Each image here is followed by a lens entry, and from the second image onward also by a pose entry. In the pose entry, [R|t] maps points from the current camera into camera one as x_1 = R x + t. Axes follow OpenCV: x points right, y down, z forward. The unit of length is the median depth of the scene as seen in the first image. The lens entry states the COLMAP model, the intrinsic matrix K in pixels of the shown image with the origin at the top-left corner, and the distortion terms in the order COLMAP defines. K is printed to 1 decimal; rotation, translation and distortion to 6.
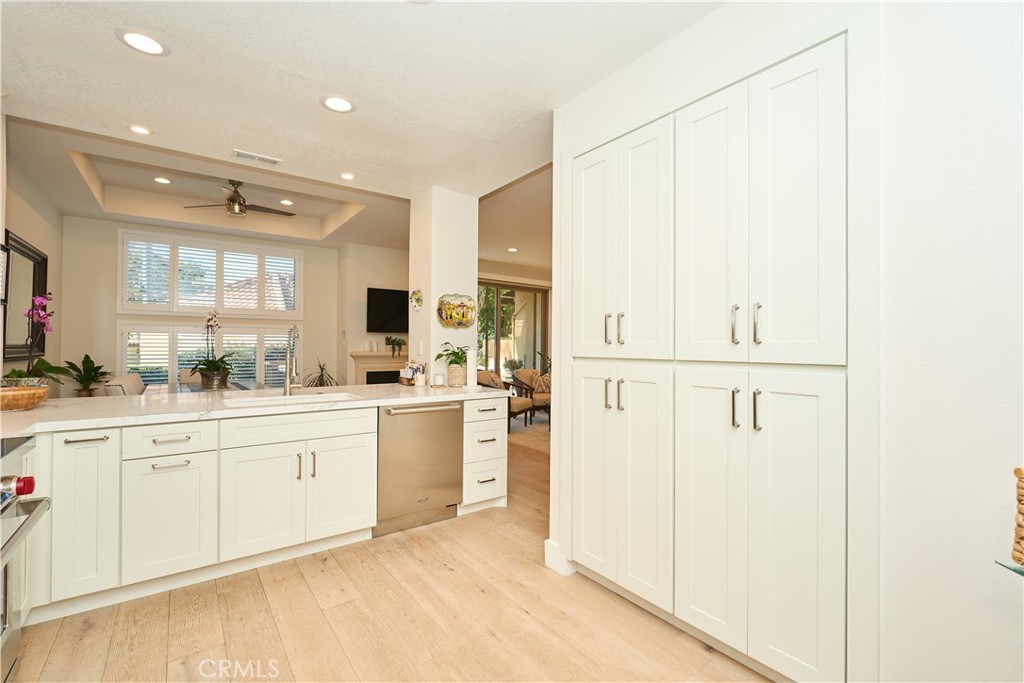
lens RADIAL K [[455.1, 0, 526.1], [0, 455.1, 342.5], [0, 0, 1]] dist [-0.001078, 0.000341]
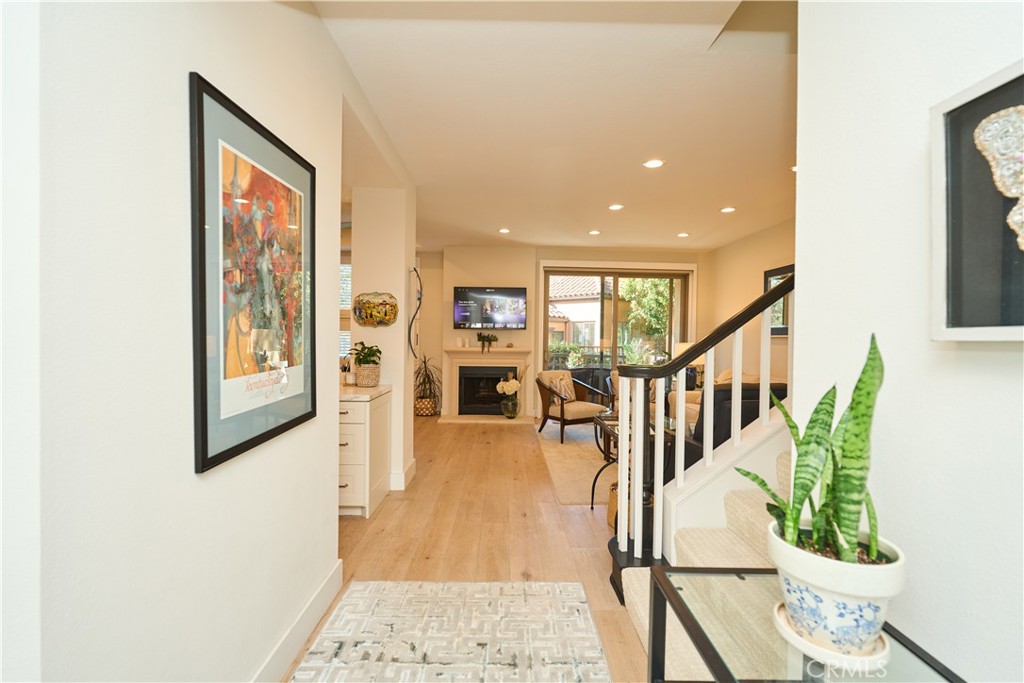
lens RADIAL K [[469.8, 0, 512.0], [0, 469.8, 341.5], [0, 0, 1]] dist [-0.003528, -0.000161]
pose [[0.800335, 0.011782, -0.599438, 0.844198], [-0.004807, 0.999901, 0.013234, -0.017202], [0.599534, -0.007710, 0.800312, 0.424804]]
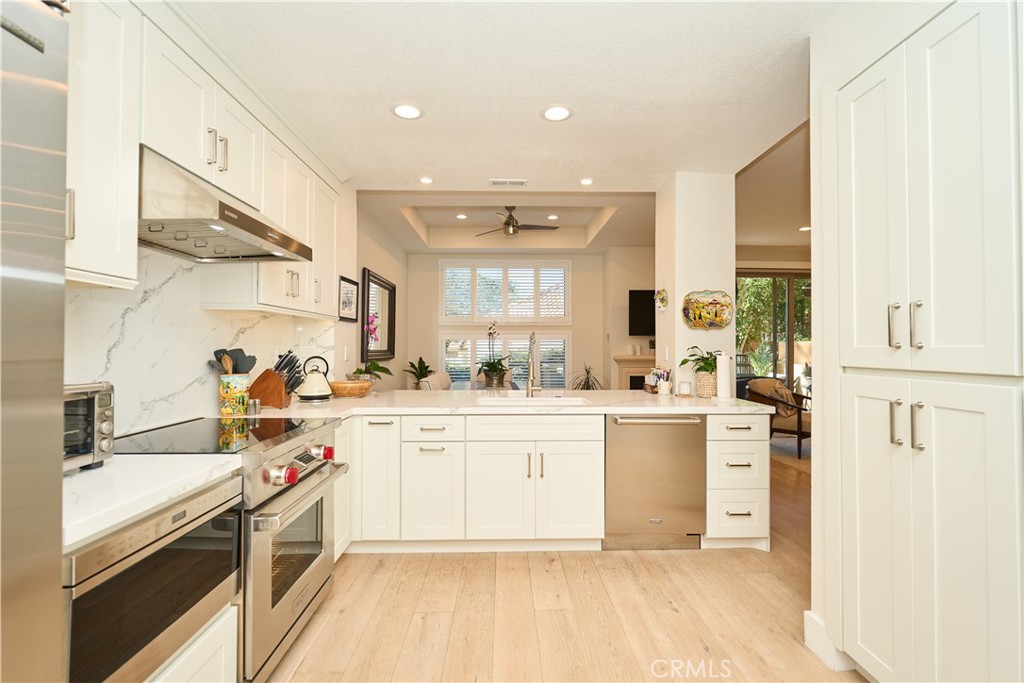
lens RADIAL K [[469.8, 0, 512.0], [0, 469.8, 341.5], [0, 0, 1]] dist [-0.003528, -0.000161]
pose [[0.807134, -0.012728, -0.590231, 0.089013], [0.008075, 0.999912, -0.010520, -0.003194], [0.590313, 0.003725, 0.807166, 0.072372]]
